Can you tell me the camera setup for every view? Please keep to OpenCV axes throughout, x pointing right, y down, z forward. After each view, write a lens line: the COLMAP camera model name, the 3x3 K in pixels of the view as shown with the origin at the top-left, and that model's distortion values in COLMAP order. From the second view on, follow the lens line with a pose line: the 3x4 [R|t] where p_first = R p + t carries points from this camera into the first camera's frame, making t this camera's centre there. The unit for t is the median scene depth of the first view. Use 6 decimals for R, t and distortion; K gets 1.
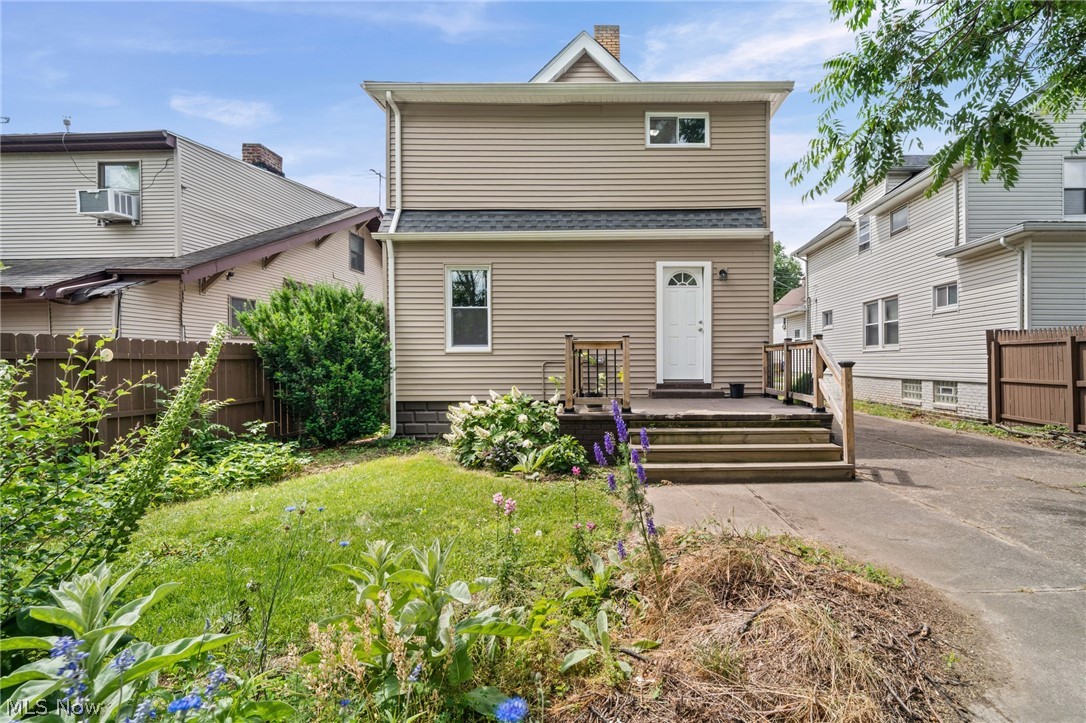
lens RADIAL K [[543.7, 0, 543.3], [0, 543.7, 369.0], [0, 0, 1]] dist [-0.000858, -0.000094]
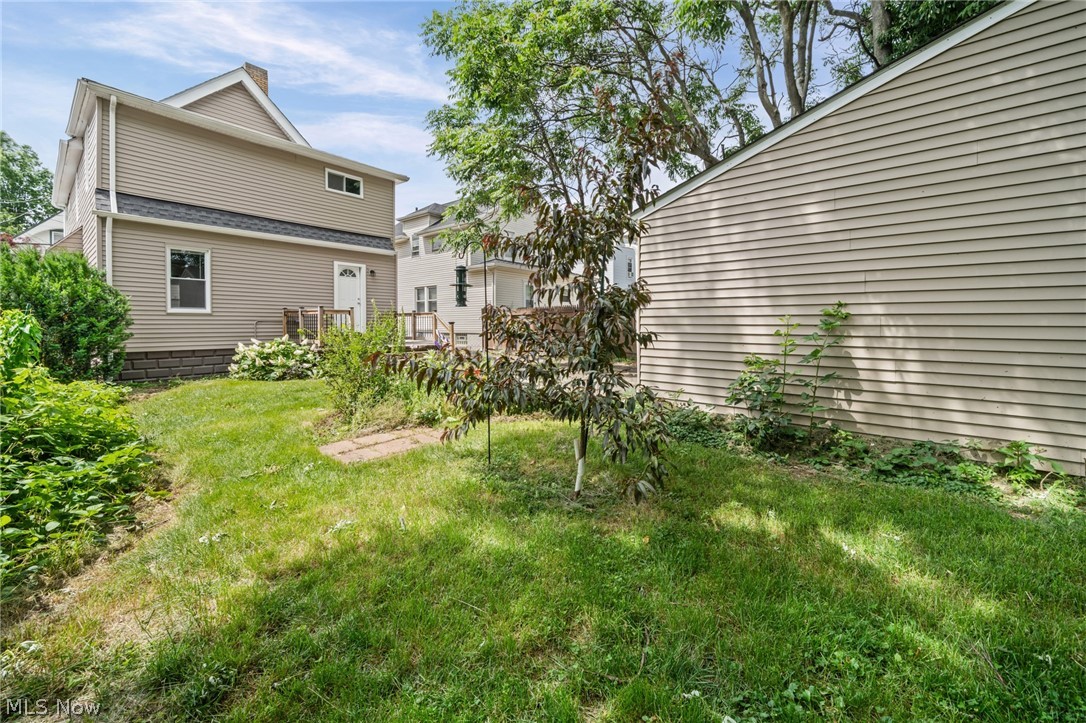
lens RADIAL K [[391.5, 0, 542.1], [0, 391.5, 354.0], [0, 0, 1]] dist [-0.003684, -0.000082]
pose [[0.645495, -0.053471, 0.761890, -0.305809], [0.003810, 0.997759, 0.066797, 0.008378], [-0.763755, -0.040215, 0.644253, -0.268906]]
